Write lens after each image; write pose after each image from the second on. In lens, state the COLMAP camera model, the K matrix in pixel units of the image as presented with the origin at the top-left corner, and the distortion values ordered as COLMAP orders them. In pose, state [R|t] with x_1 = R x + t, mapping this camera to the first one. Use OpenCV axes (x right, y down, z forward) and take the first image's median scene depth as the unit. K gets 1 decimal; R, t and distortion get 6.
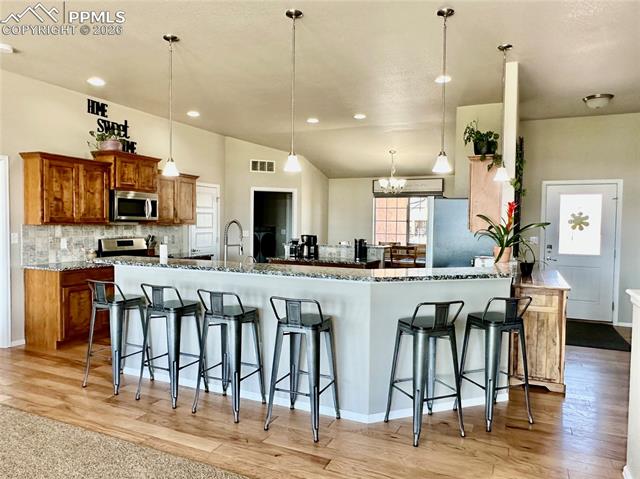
lens RADIAL K [[450.3, 0, 320.0], [0, 450.3, 239.5], [0, 0, 1]] dist [0.000146, -0.000412]
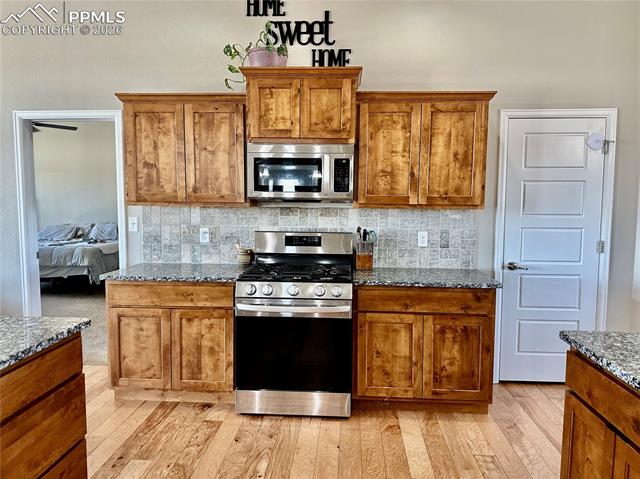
lens RADIAL K [[448.5, 0, 320.0], [0, 448.5, 239.5], [0, 0, 1]] dist [0.070003, -0.101859]
pose [[0.360591, 0.066901, -0.930322, 0.094167], [-0.038535, 0.997641, 0.056806, -0.027824], [0.931928, 0.015366, 0.362319, 0.899505]]
